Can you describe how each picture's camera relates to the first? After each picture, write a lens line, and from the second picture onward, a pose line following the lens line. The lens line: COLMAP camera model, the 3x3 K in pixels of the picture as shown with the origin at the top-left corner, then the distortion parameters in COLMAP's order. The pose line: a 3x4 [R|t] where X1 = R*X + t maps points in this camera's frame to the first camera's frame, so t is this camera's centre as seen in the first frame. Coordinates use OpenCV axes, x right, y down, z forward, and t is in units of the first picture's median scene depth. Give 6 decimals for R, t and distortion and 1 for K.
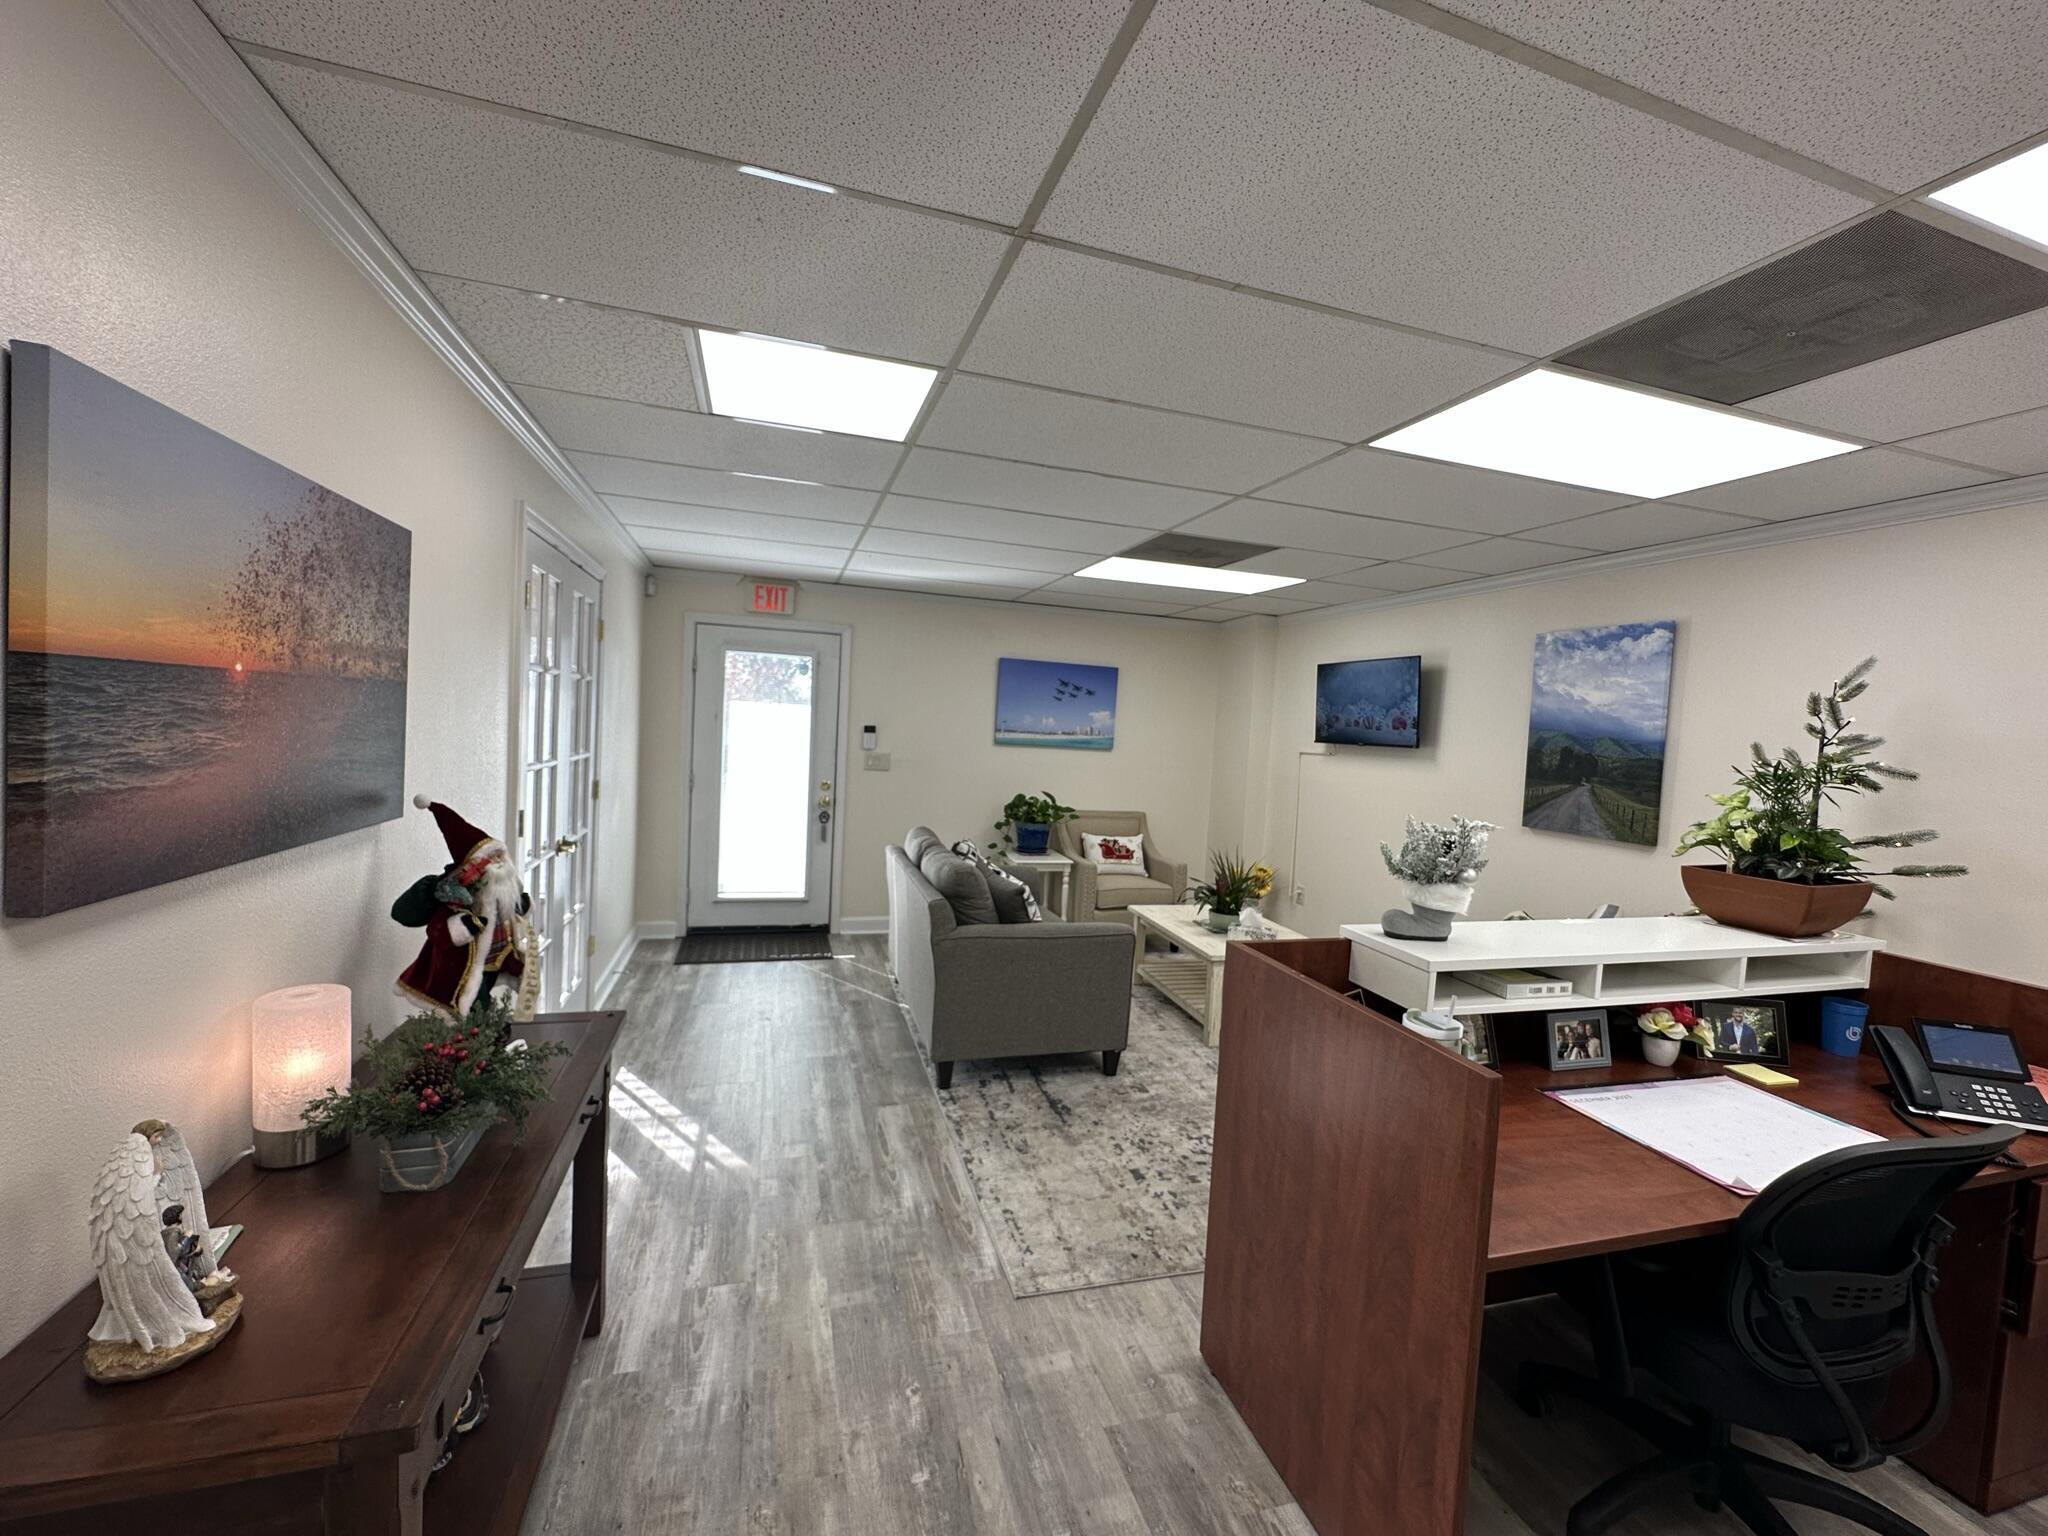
lens RADIAL K [[818.2, 0, 1020.9], [0, 818.2, 761.2], [0, 0, 1]] dist [-0.006947, 0.000139]
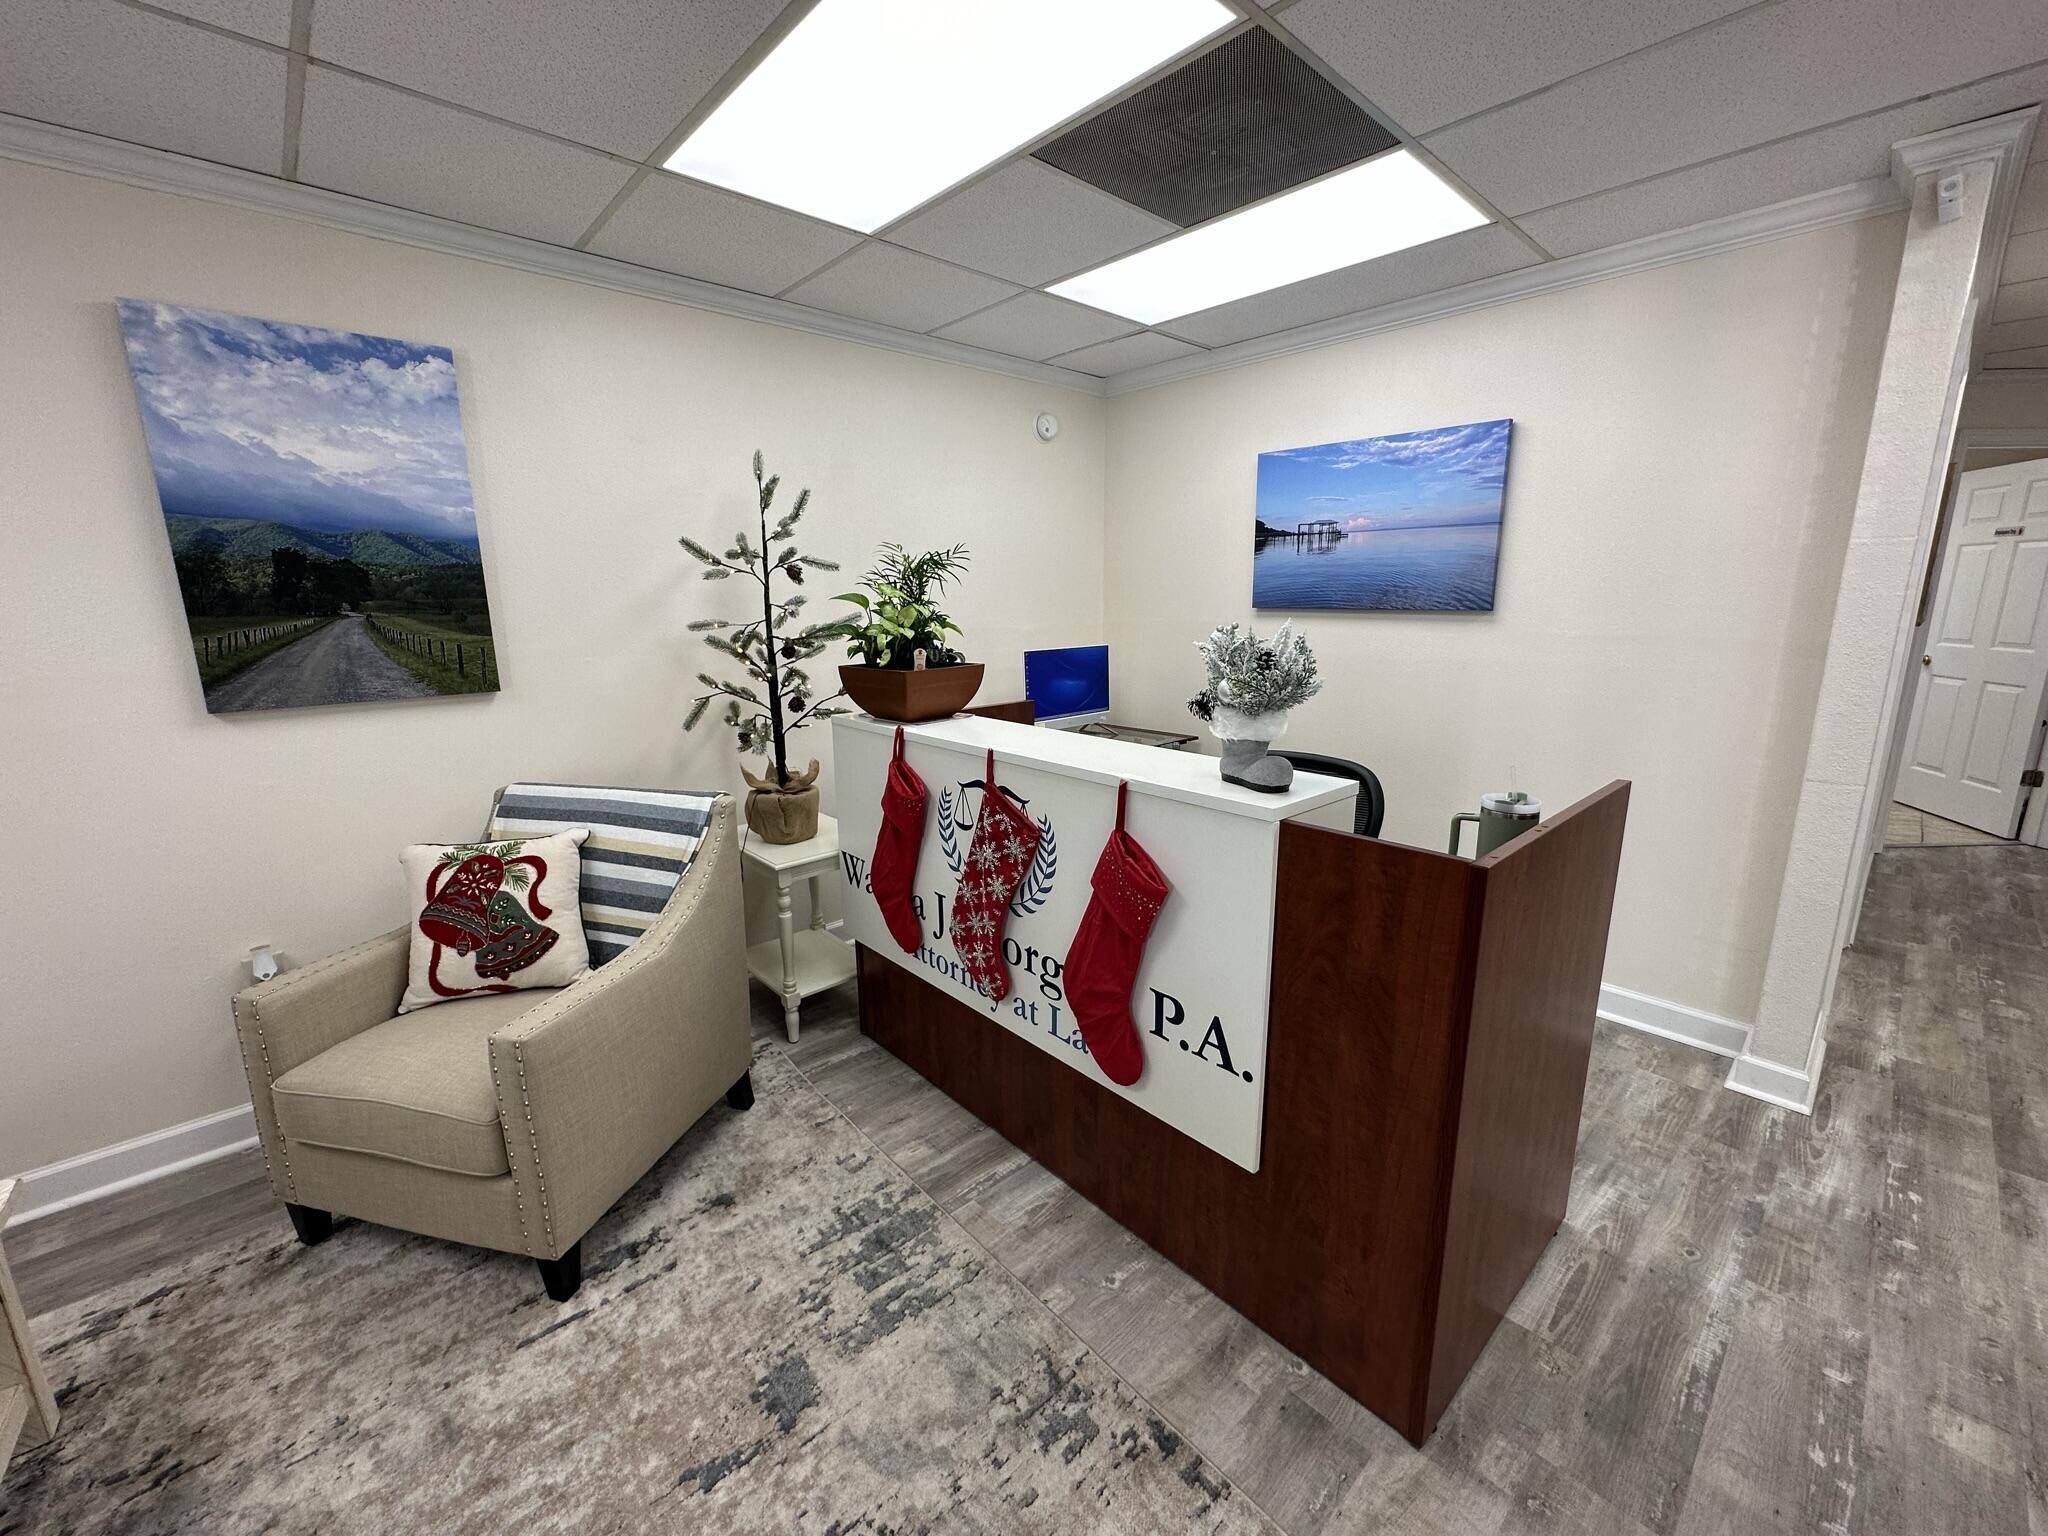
lens RADIAL K [[816.8, 0, 1023.6], [0, 816.8, 764.3], [0, 0, 1]] dist [-0.004478, 0.000906]
pose [[-0.430924, -0.234336, 0.871431, -0.050063], [0.030907, 0.961294, 0.273785, -0.012892], [-0.901859, 0.144914, -0.407002, 0.777168]]
